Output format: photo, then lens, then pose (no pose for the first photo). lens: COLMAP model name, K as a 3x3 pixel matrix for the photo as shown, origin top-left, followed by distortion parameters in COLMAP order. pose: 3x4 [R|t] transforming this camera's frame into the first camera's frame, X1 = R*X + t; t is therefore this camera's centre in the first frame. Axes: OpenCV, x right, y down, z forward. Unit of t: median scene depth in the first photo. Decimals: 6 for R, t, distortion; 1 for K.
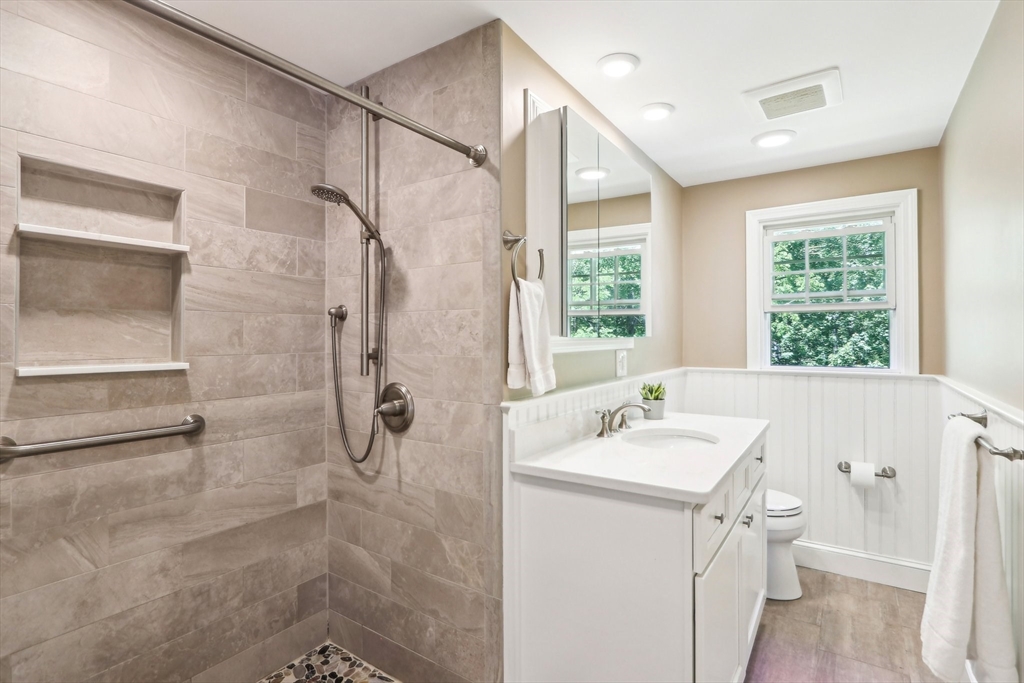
lens RADIAL K [[488.7, 0, 524.4], [0, 488.7, 329.8], [0, 0, 1]] dist [-0.015643, 0.000757]
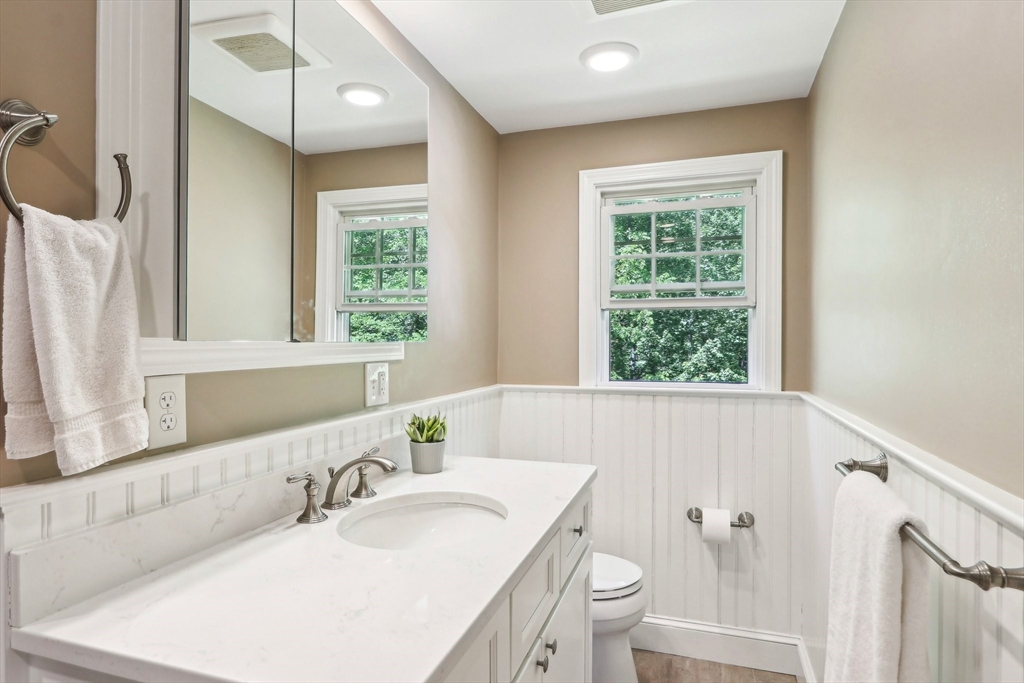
lens RADIAL K [[569.5, 0, 512.0], [0, 569.5, 341.4], [0, 0, 1]] dist [-0.011524, 0.000126]
pose [[0.964808, 0.002713, 0.262941, 0.158275], [-0.005952, 0.999916, 0.011524, 0.004015], [-0.262888, -0.012684, 0.964743, 0.234730]]
